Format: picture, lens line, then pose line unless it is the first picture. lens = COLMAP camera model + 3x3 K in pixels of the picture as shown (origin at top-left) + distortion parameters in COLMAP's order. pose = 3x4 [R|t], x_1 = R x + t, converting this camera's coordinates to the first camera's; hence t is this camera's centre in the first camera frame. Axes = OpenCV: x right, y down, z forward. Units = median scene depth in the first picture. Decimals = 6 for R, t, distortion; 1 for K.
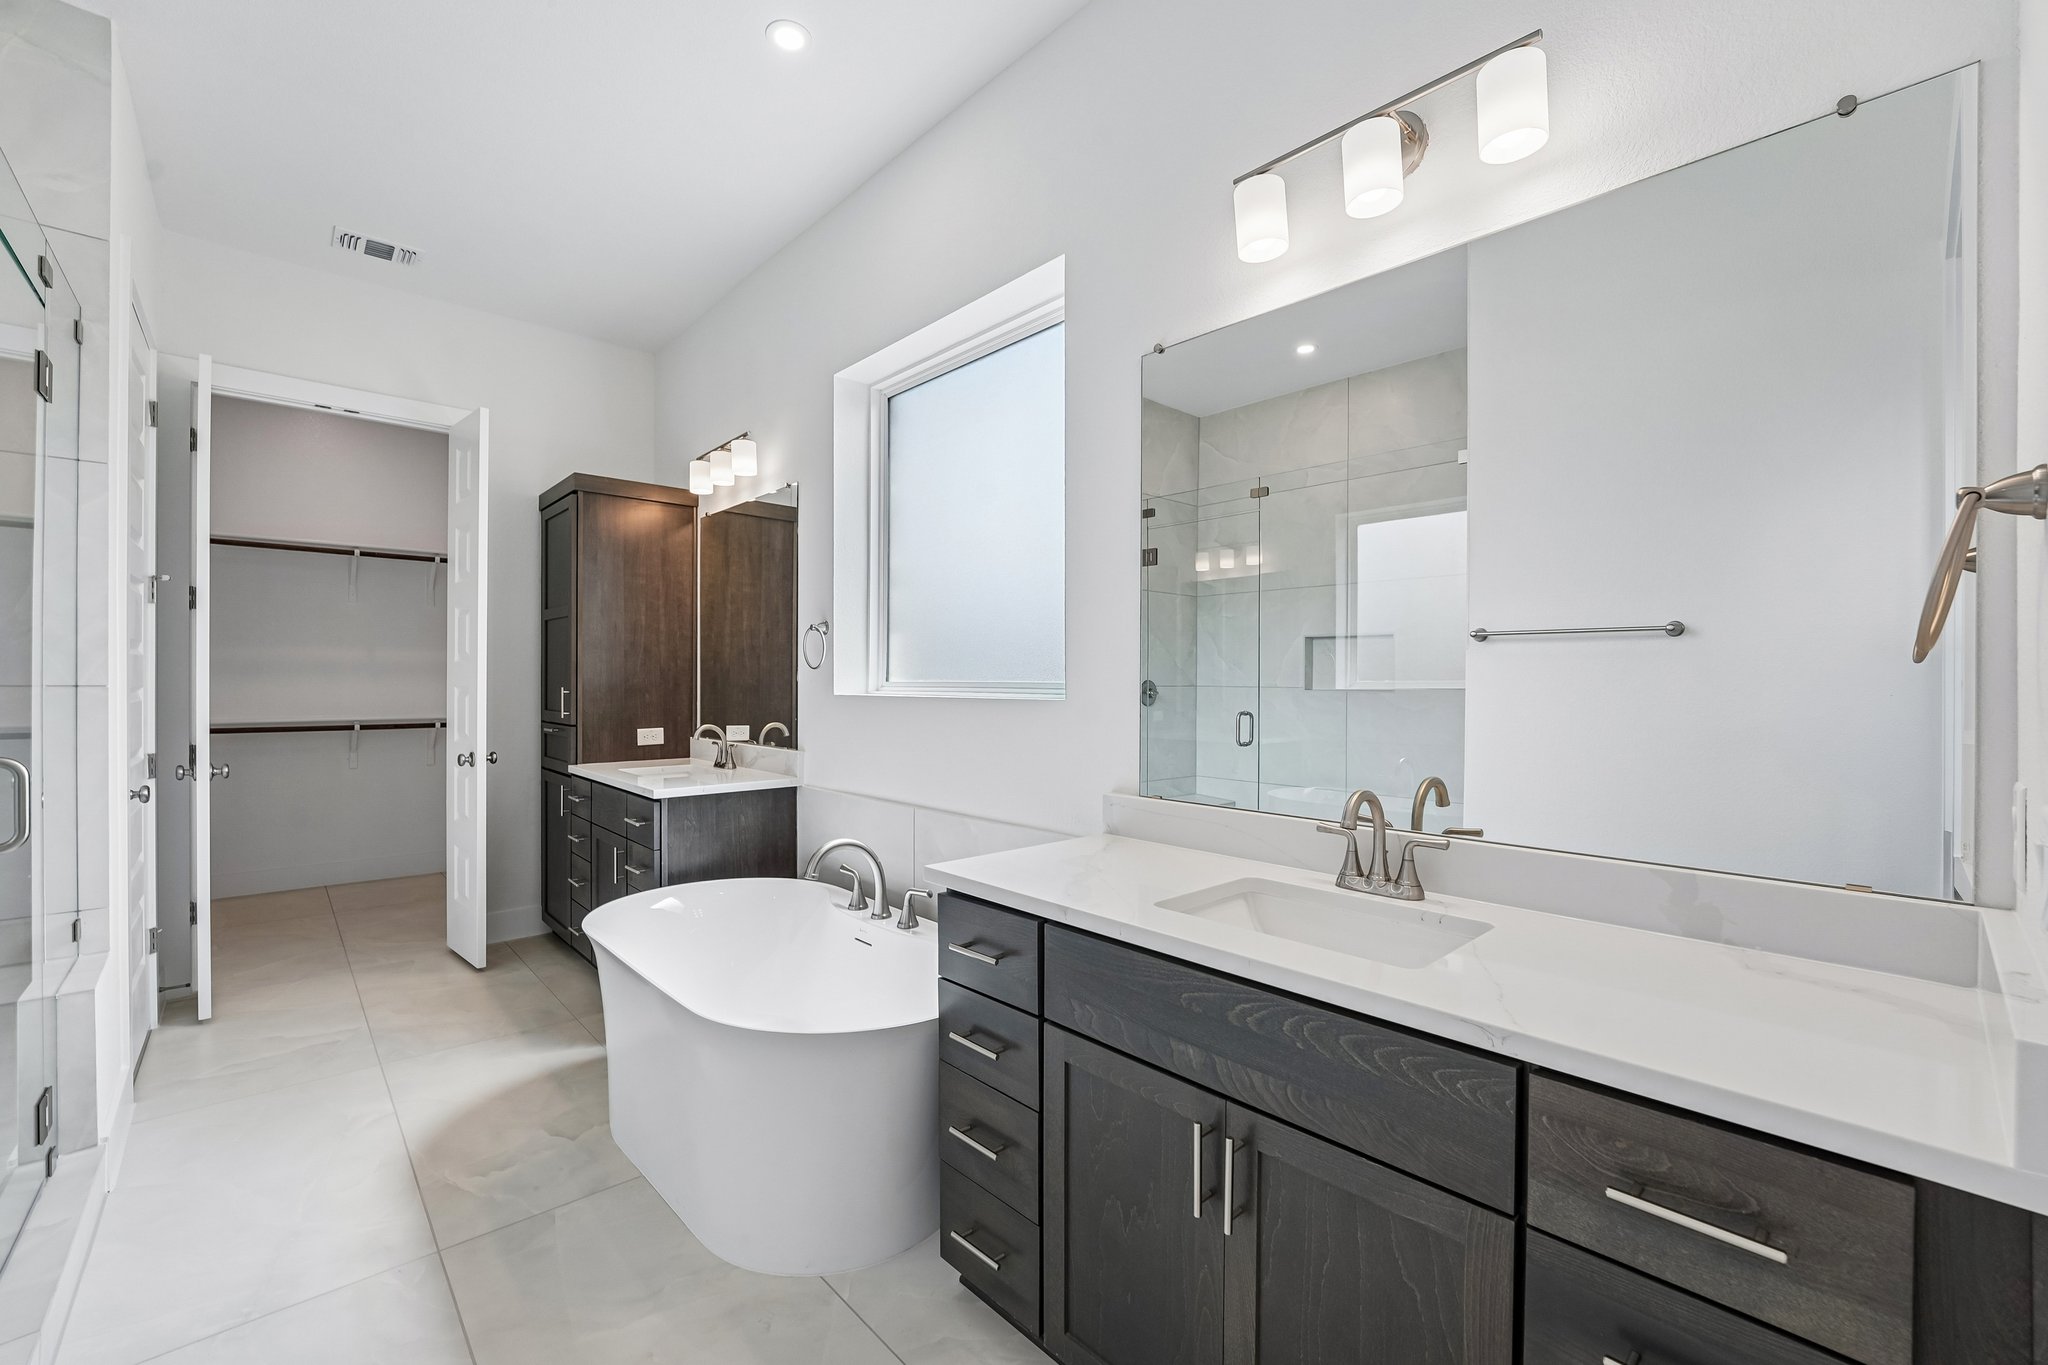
lens RADIAL K [[832.8, 0, 1007.8], [0, 832.8, 683.5], [0, 0, 1]] dist [-0.012390, 0.003317]
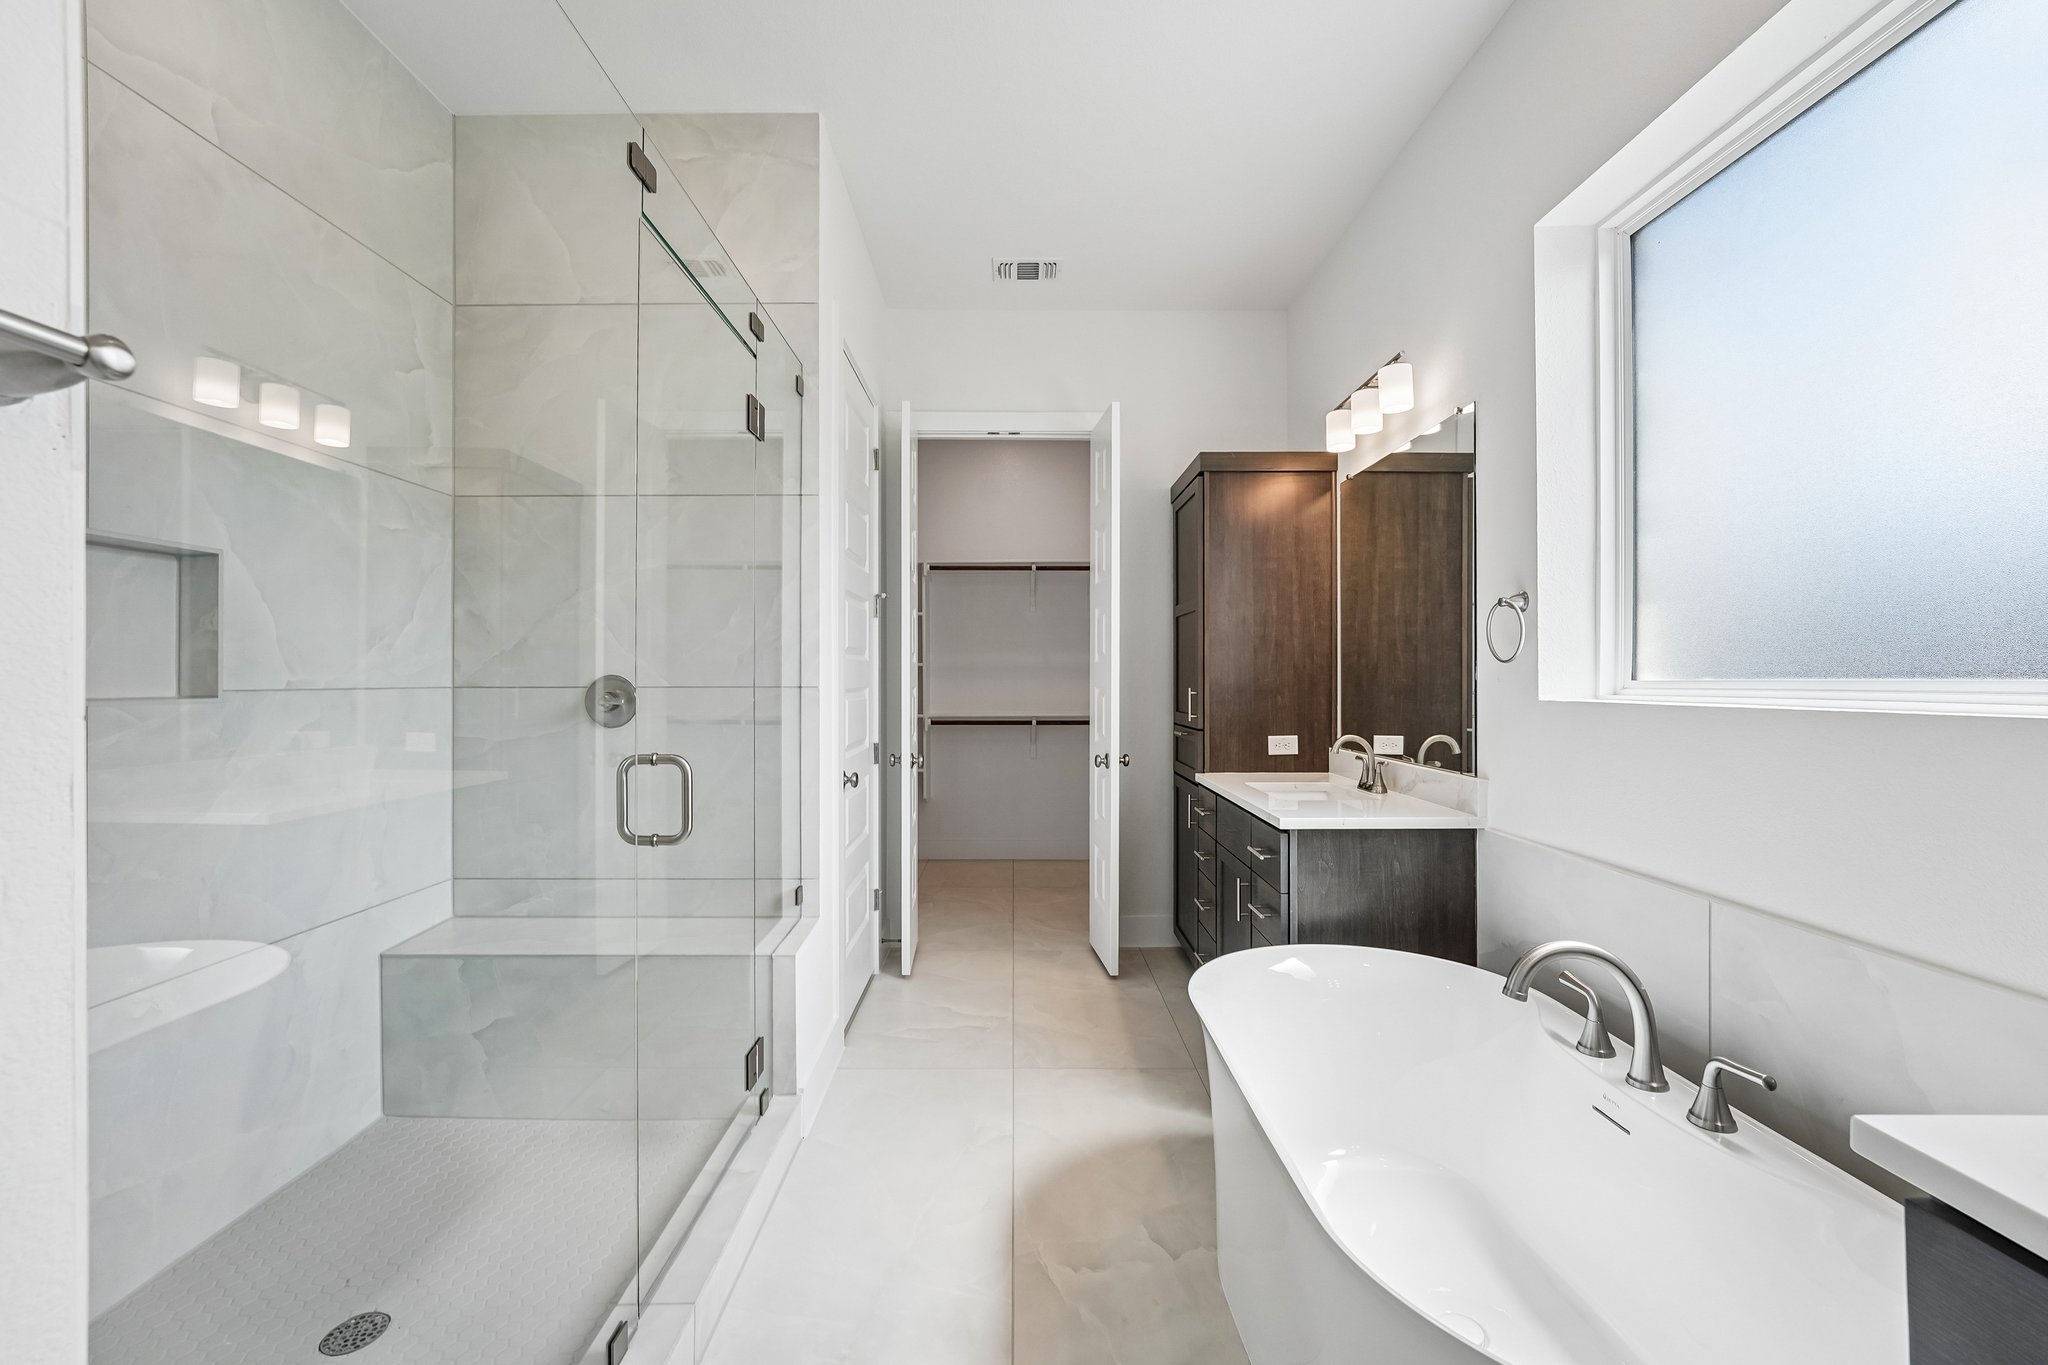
lens RADIAL K [[832.8, 0, 1009.9], [0, 832.8, 678.5], [0, 0, 1]] dist [-0.012390, 0.003317]
pose [[0.738820, -0.005249, -0.673882, -0.073293], [0.002280, 0.999983, -0.005289, -0.001509], [0.673899, 0.002372, 0.738820, 0.217840]]
